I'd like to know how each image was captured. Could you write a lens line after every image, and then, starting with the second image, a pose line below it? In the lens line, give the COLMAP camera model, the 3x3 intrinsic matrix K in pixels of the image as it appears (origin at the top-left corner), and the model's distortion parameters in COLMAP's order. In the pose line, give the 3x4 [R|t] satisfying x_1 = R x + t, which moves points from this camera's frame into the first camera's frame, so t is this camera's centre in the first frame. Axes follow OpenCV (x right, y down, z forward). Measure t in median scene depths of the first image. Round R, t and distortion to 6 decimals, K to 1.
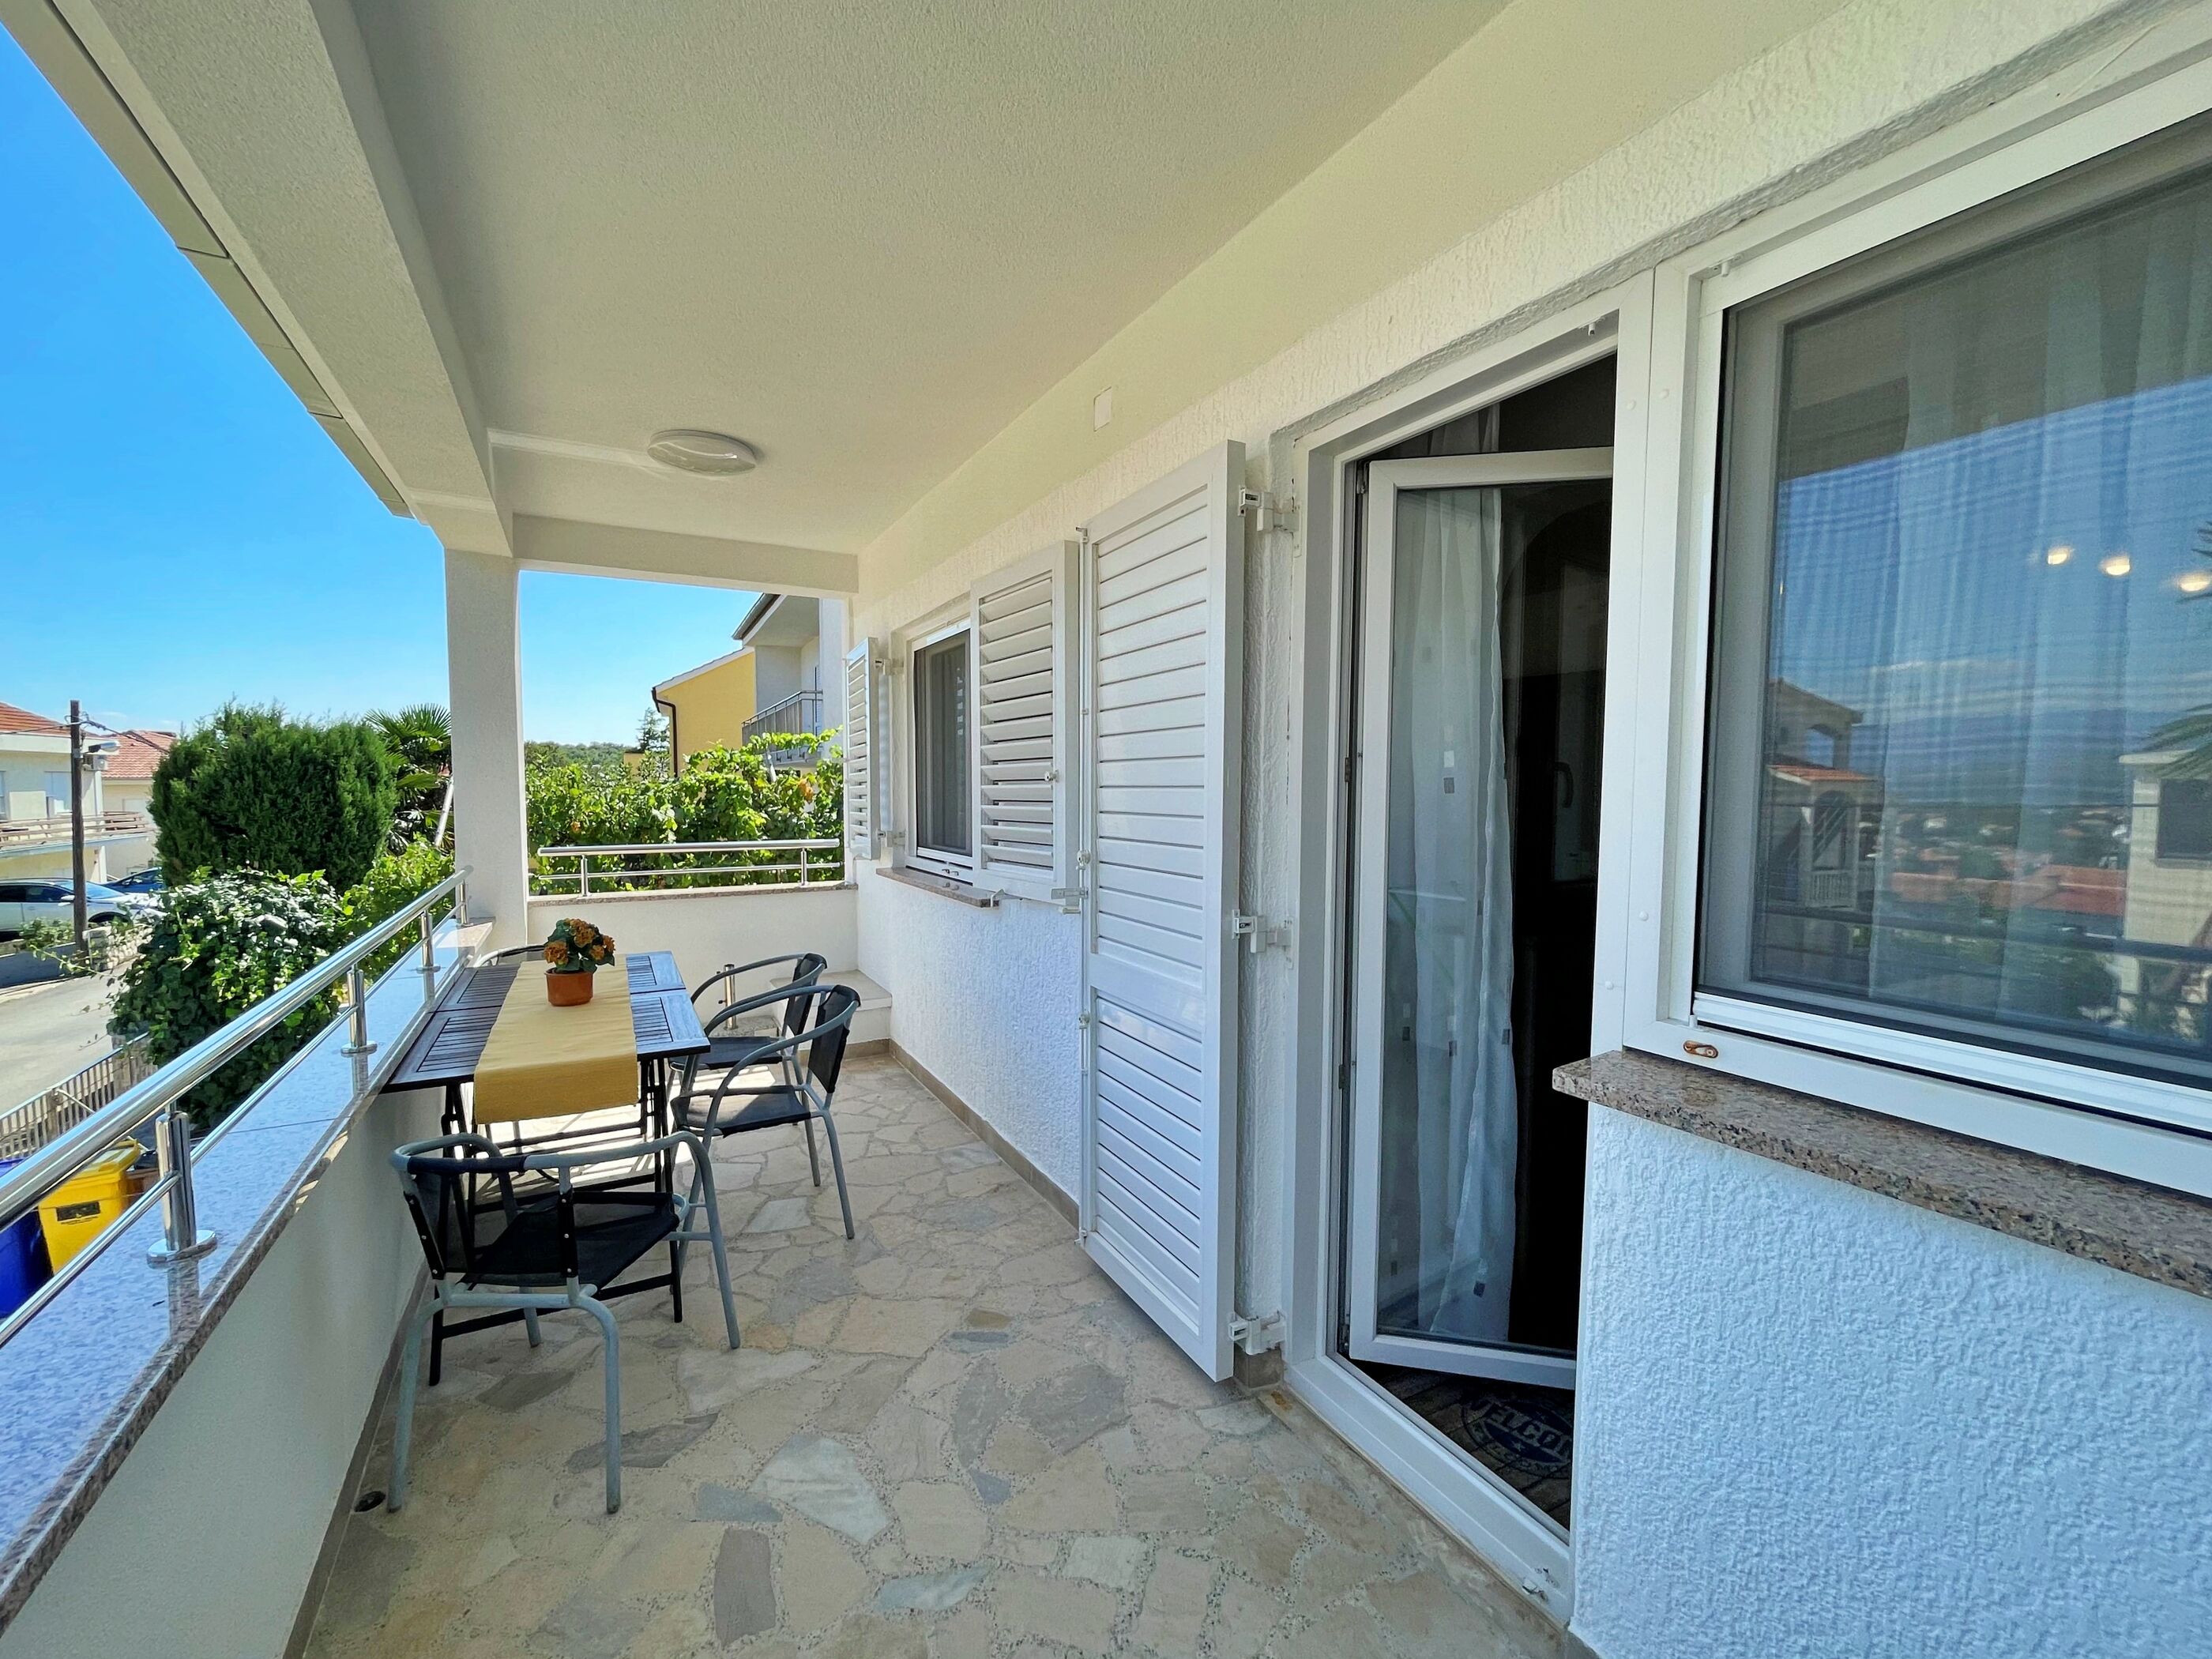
lens RADIAL K [[923.6, 0, 1097.0], [0, 923.6, 835.0], [0, 0, 1]] dist [0.000216, 0.003783]
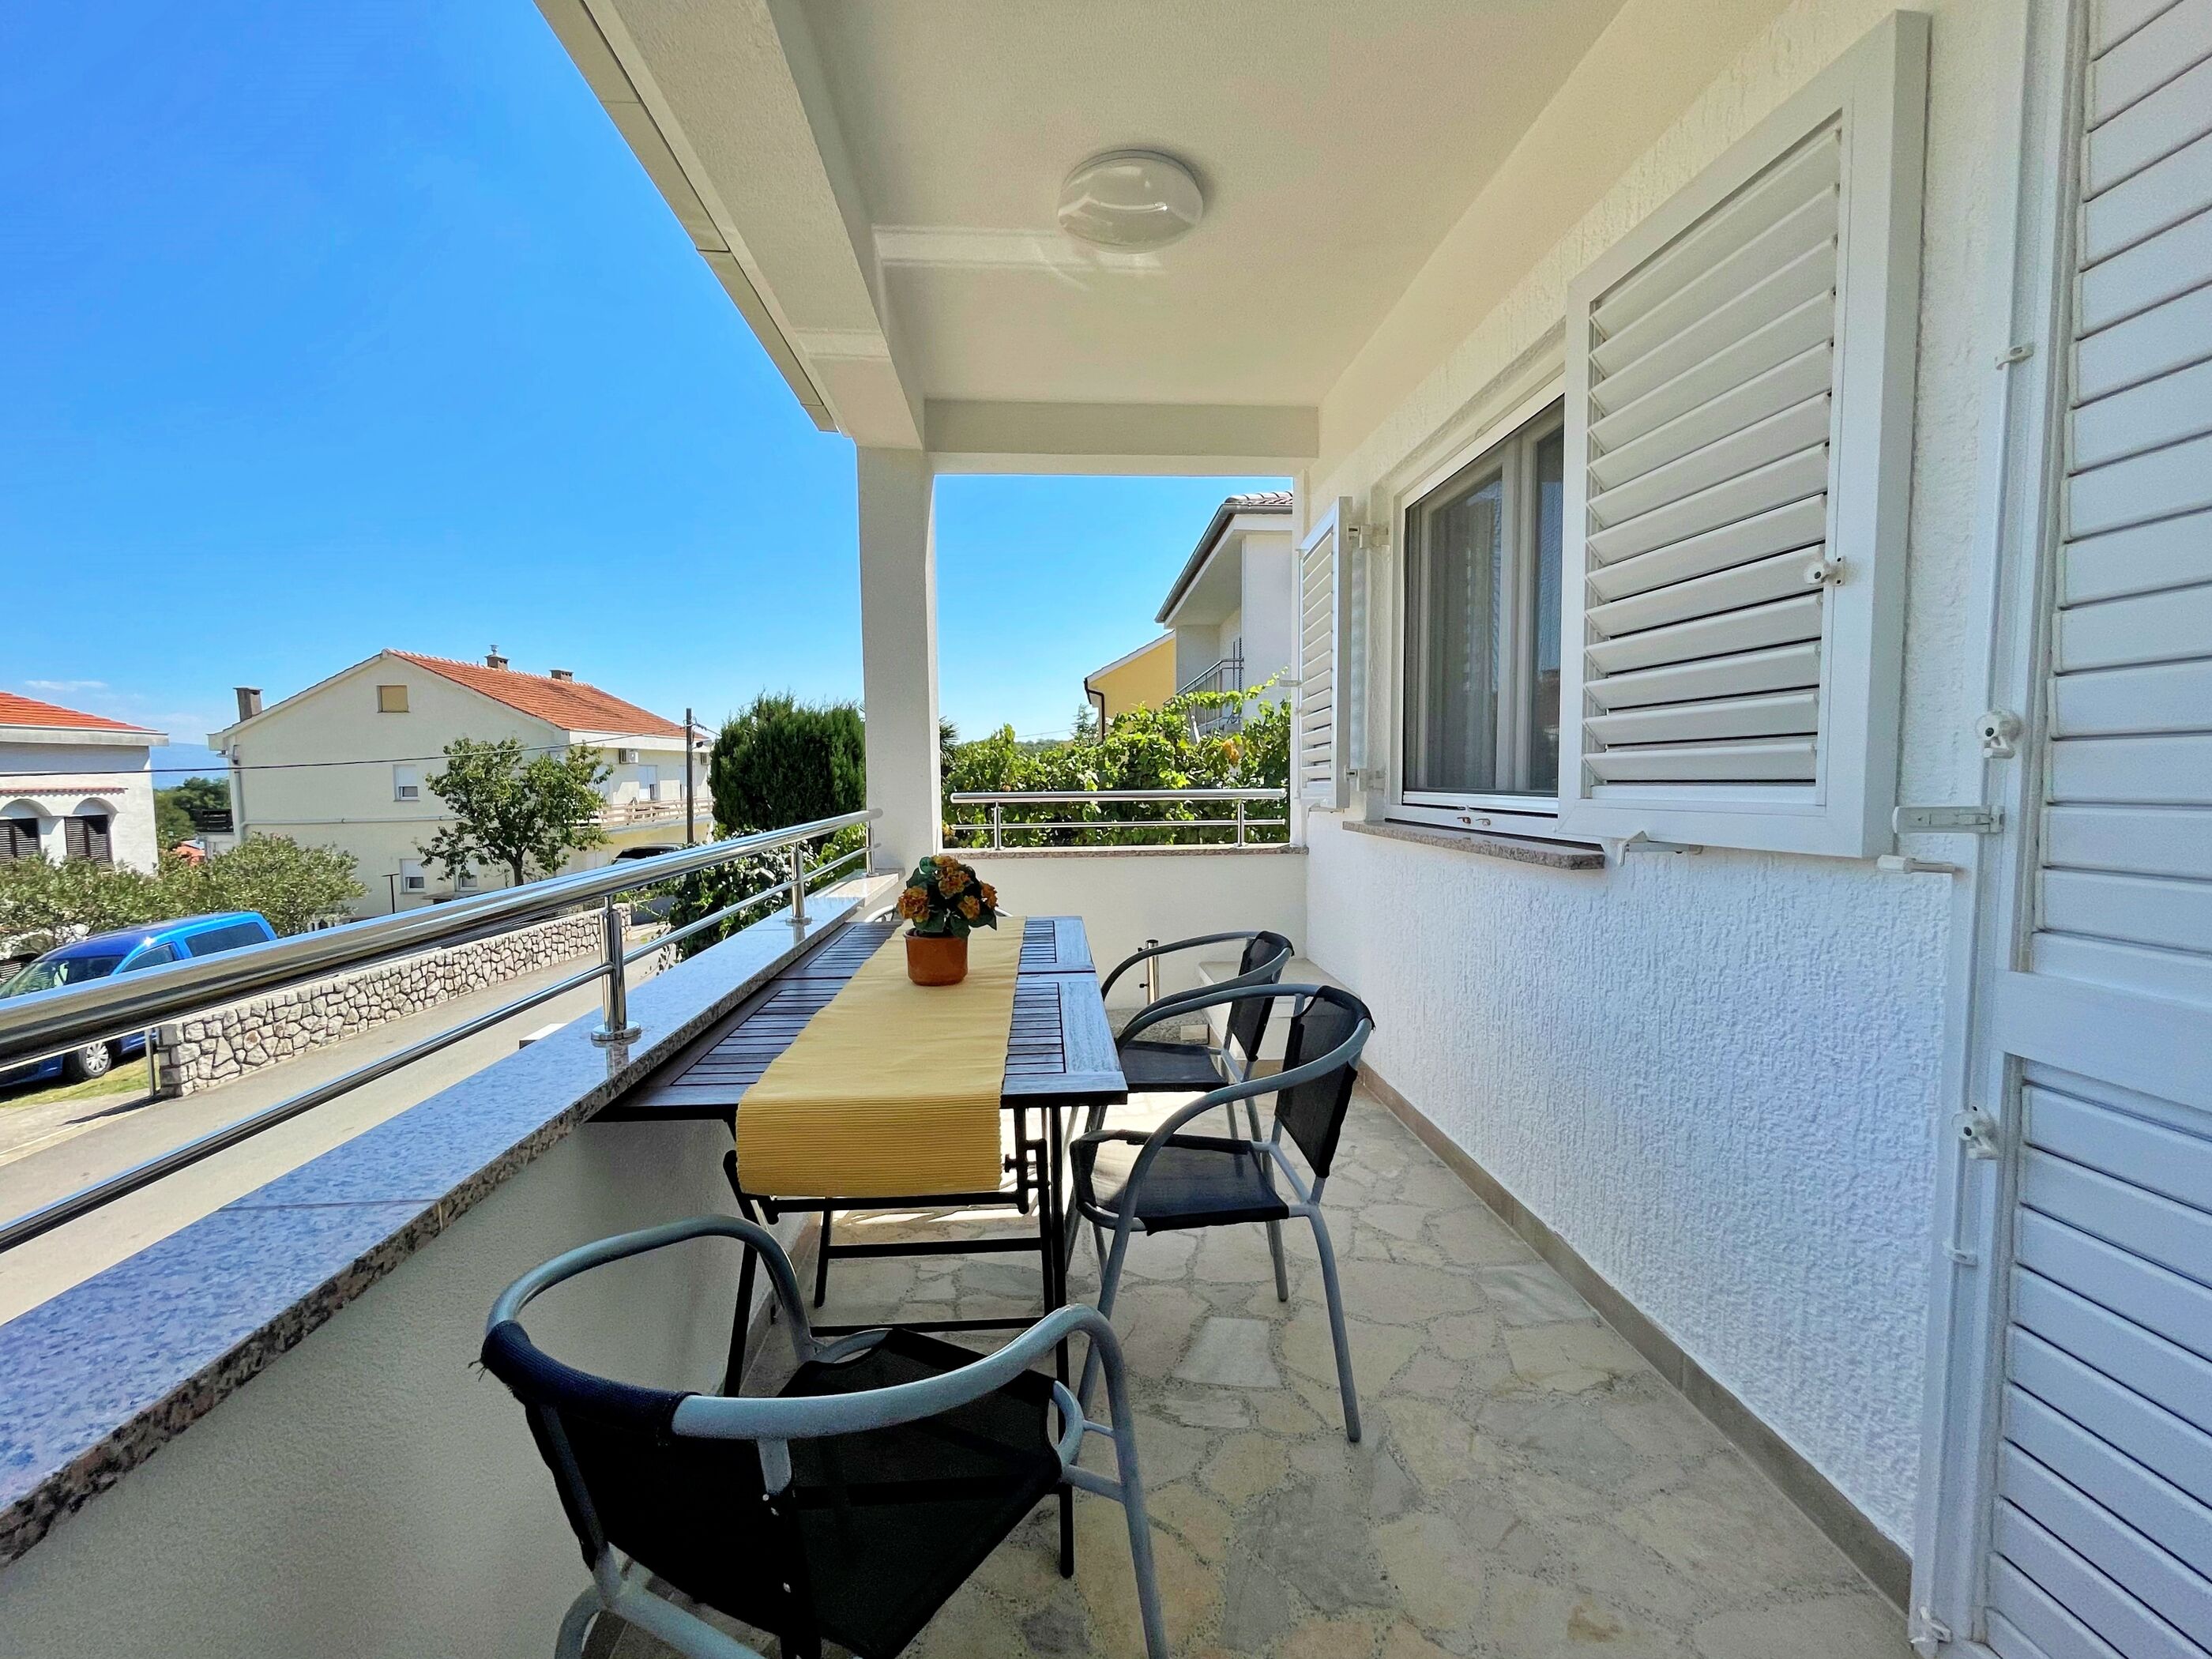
lens RADIAL K [[923.6, 0, 1097.0], [0, 923.6, 835.0], [0, 0, 1]] dist [0.000216, 0.003783]
pose [[0.907065, 0.017469, -0.420628, -0.143158], [-0.012015, 0.999806, 0.015614, 0.049472], [0.420819, -0.009109, 0.907099, 0.343010]]
